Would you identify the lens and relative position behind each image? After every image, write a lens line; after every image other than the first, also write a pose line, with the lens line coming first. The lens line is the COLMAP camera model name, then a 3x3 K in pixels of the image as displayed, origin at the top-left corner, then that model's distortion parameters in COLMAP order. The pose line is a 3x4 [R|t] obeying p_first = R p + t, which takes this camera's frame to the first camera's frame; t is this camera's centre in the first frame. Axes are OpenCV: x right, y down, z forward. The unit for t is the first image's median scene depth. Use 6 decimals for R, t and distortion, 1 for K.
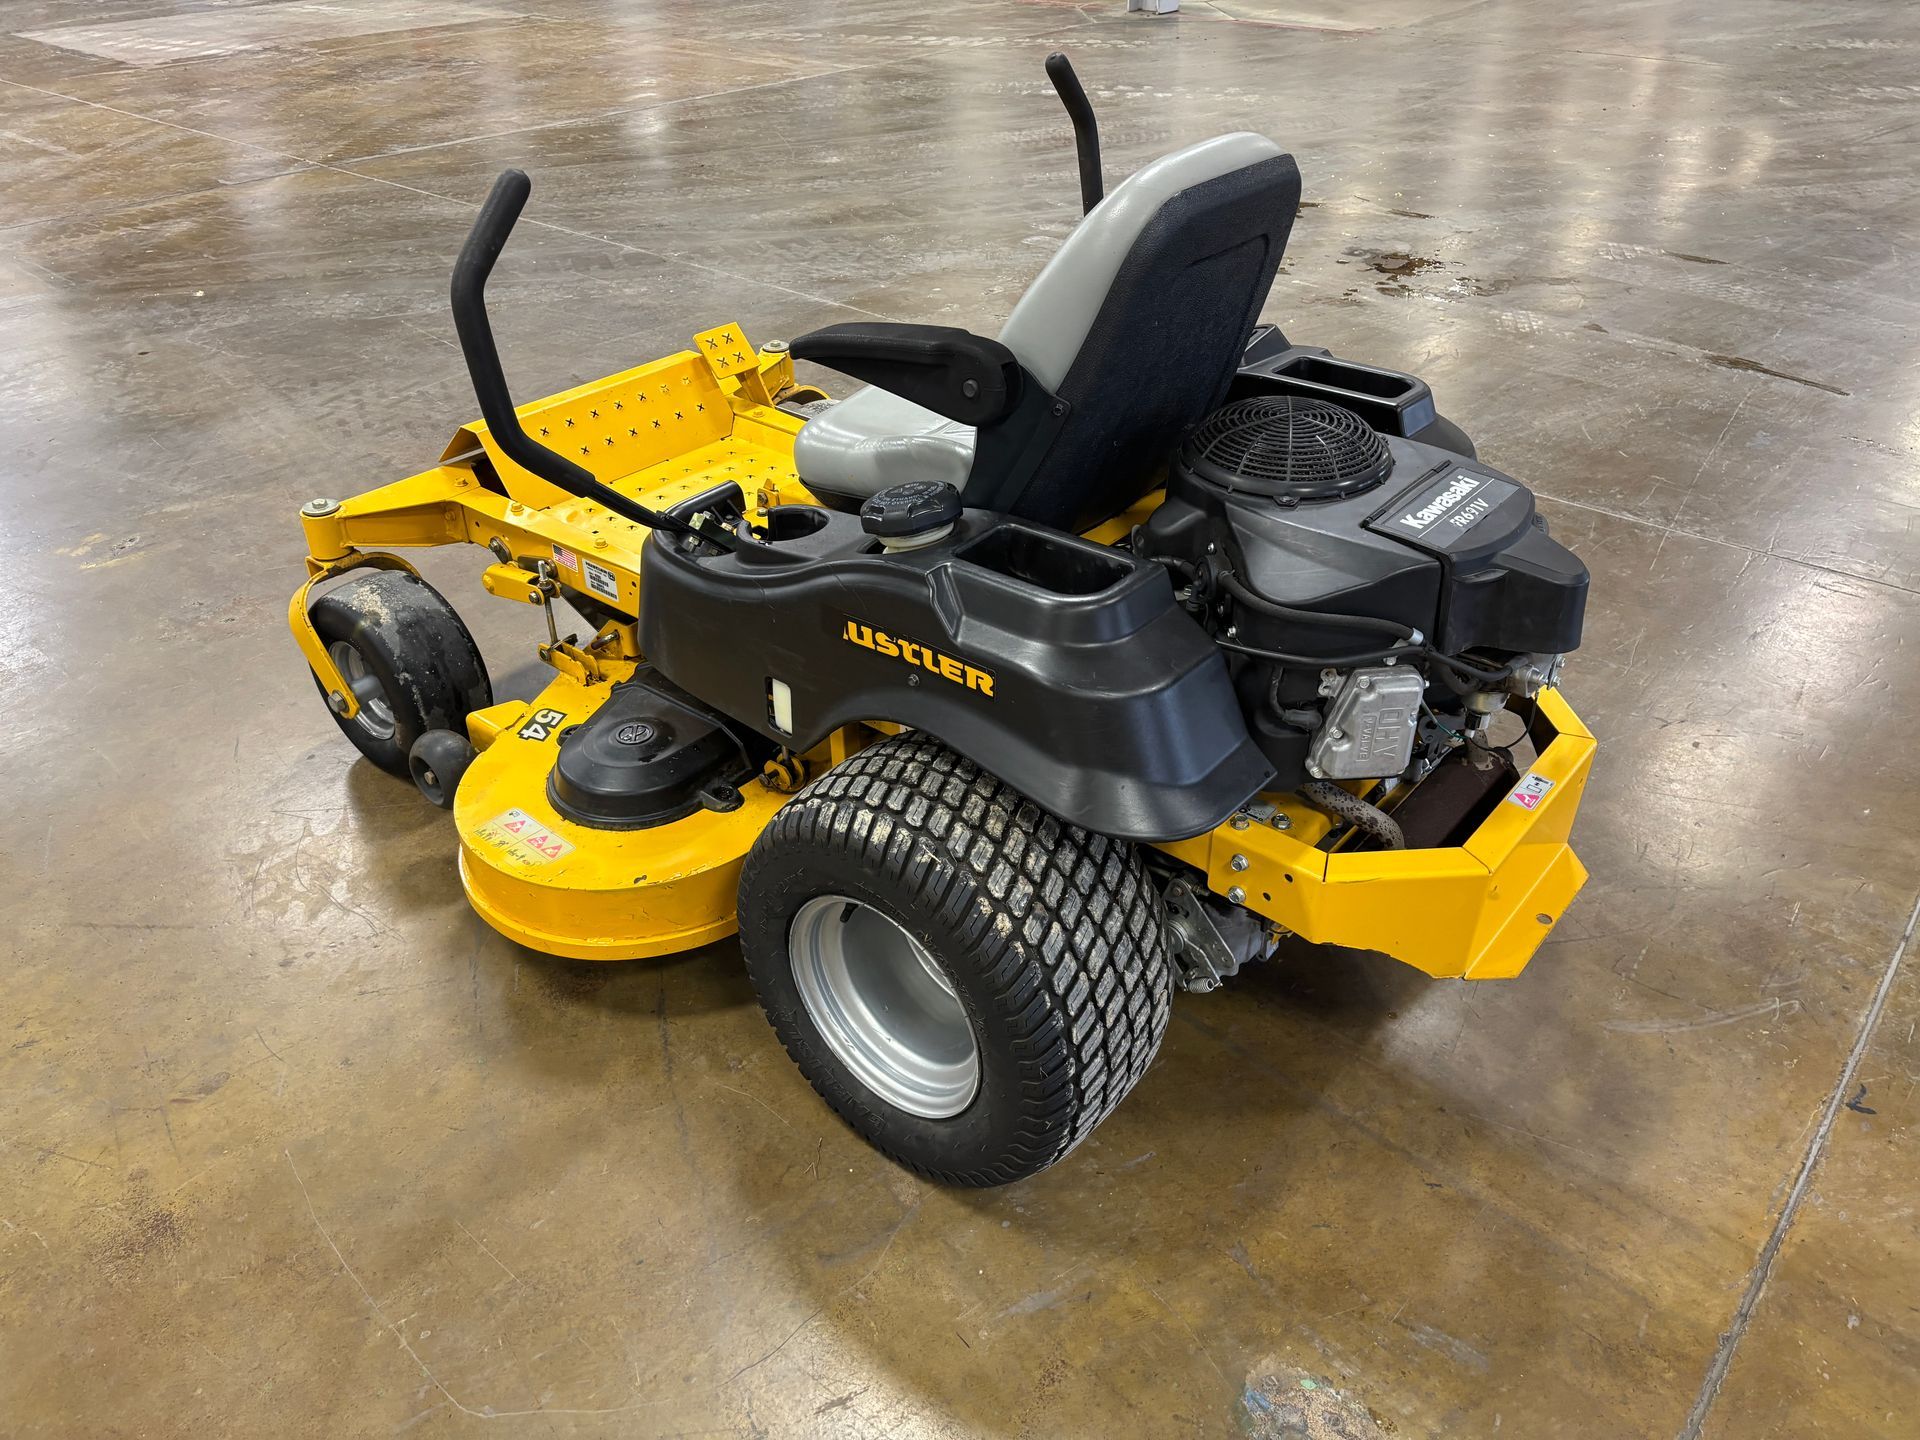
lens RADIAL K [[1448.3, 0, 954.0], [0, 1448.3, 693.0], [0, 0, 1]] dist [0.081480, -0.087995]
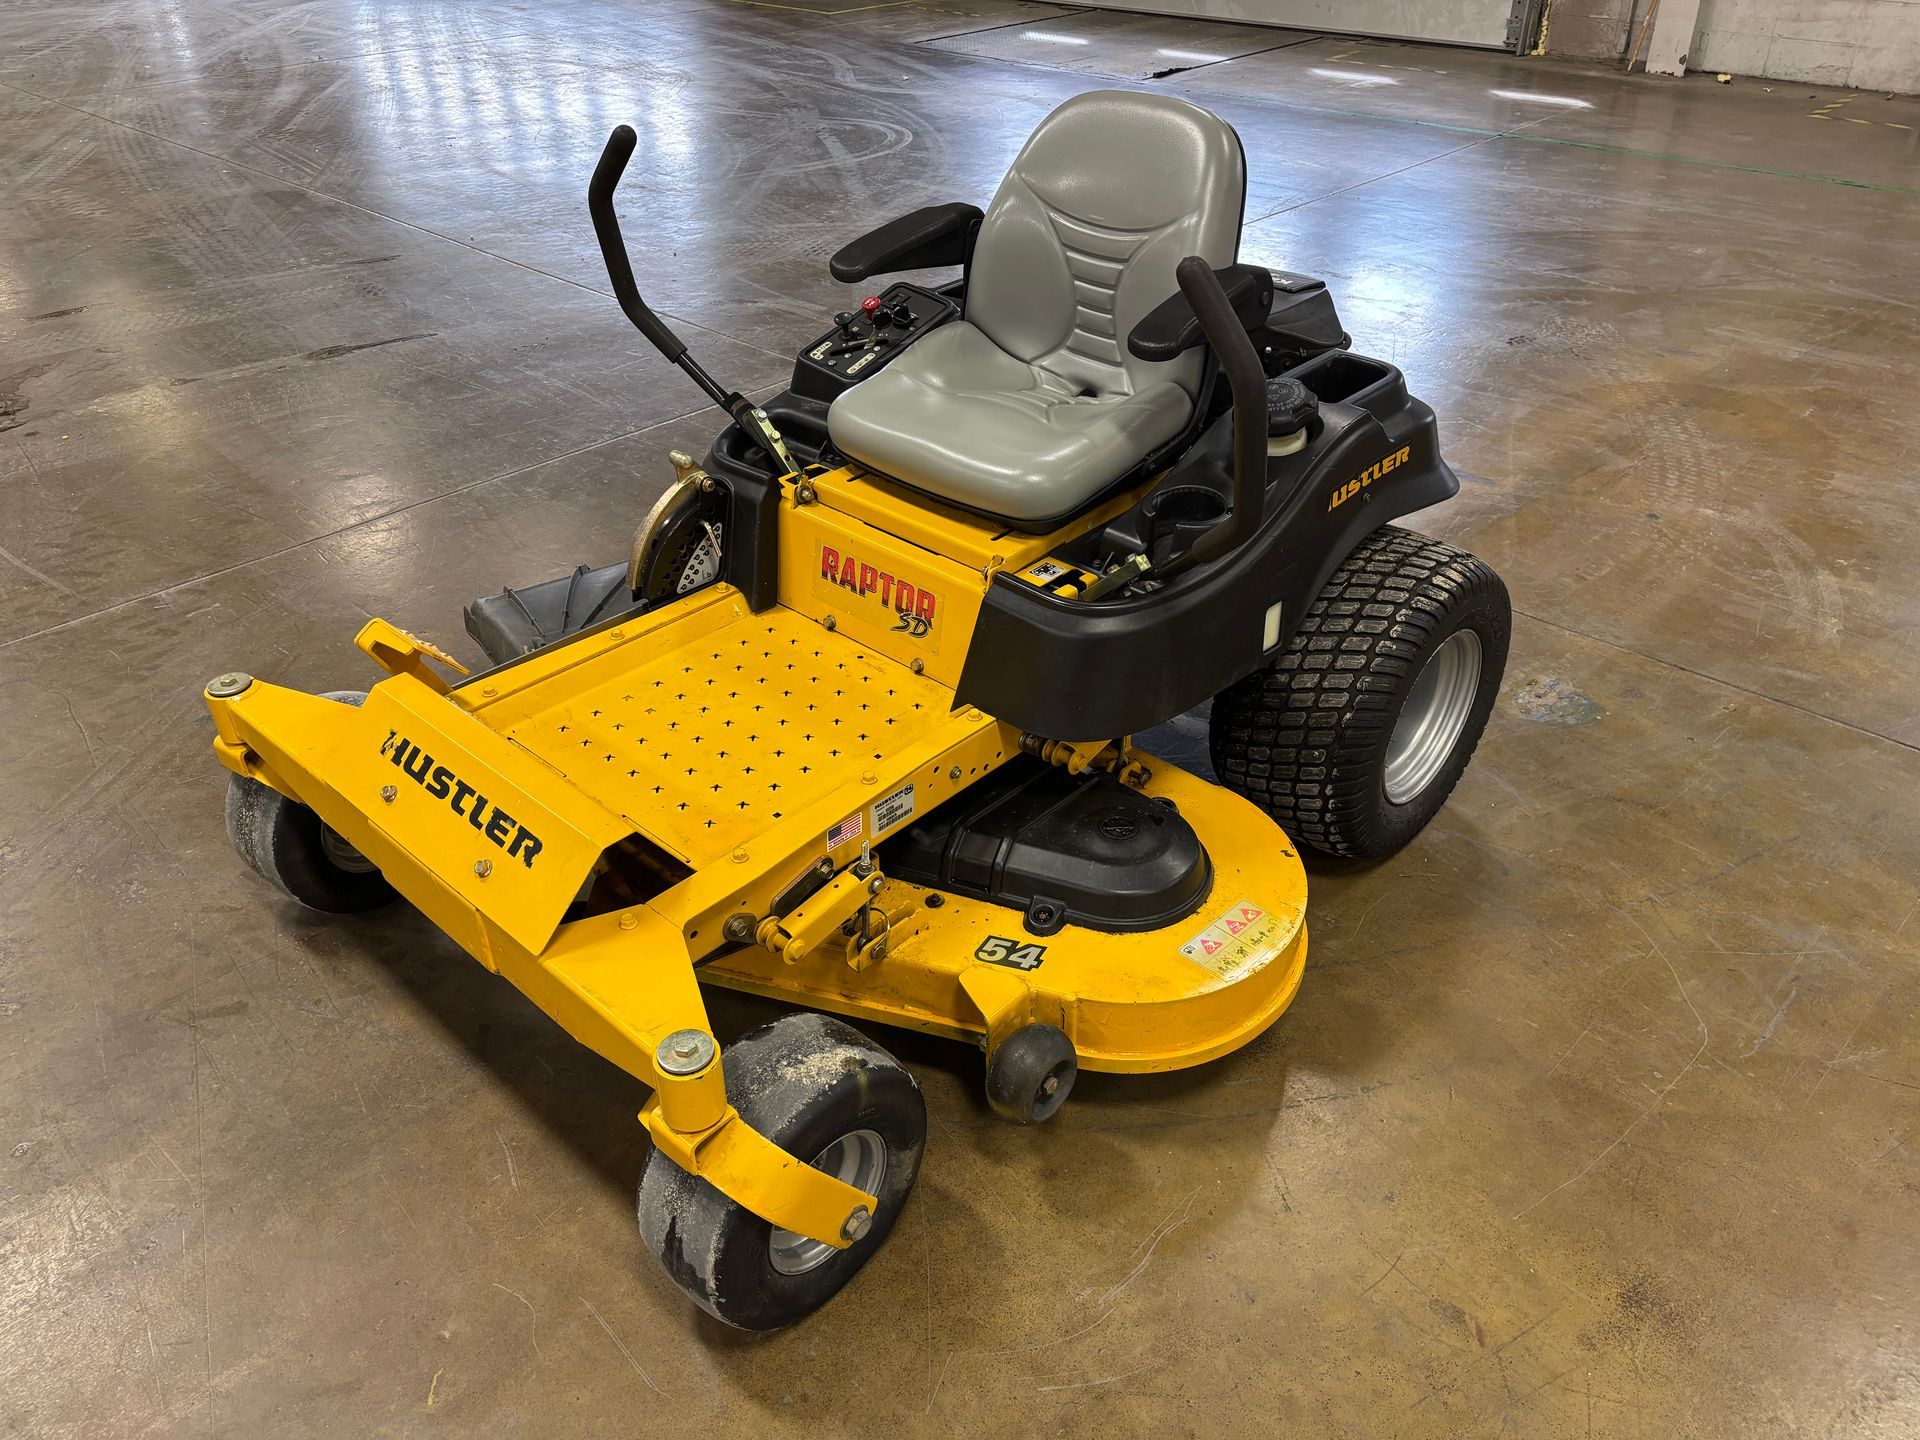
lens RADIAL K [[1424.7, 0, 957.1], [0, 1424.7, 722.4], [0, 0, 1]] dist [0.074589, -0.079702]
pose [[0.064696, -0.545602, 0.835543, -1.202983], [0.536972, 0.724776, 0.431695, -0.598669], [-0.841116, 0.420735, 0.339863, 0.918256]]
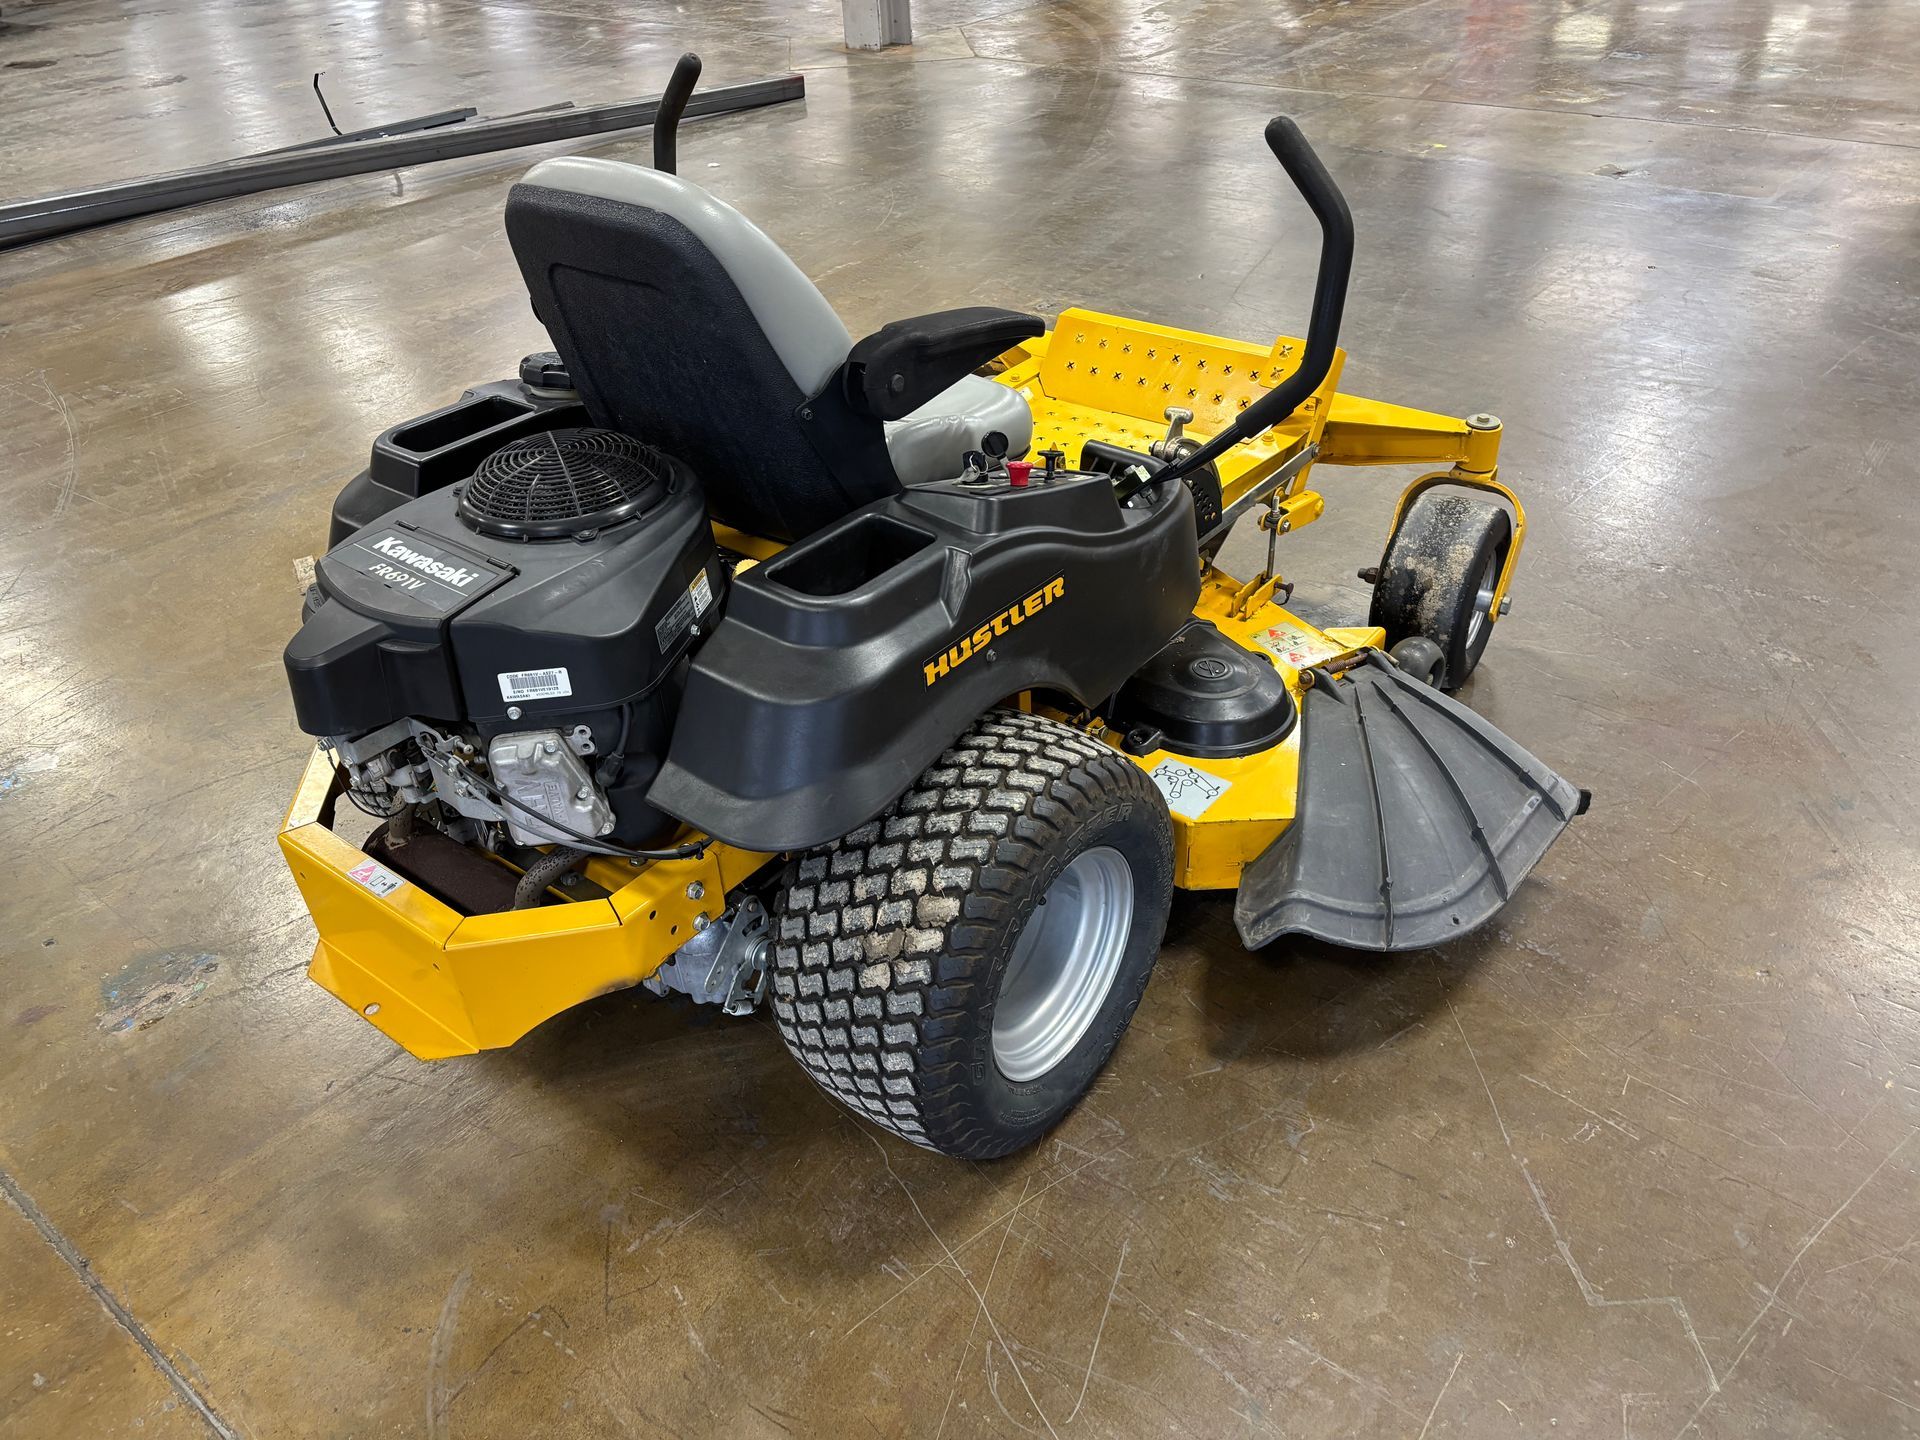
lens RADIAL K [[1424.7, 0, 957.1], [0, 1424.7, 722.4], [0, 0, 1]] dist [0.074589, -0.079702]
pose [[0.026681, 0.571192, -0.820383, 1.135712], [-0.491263, 0.722228, 0.486875, -0.660673], [0.870602, 0.390034, 0.299875, 1.032520]]
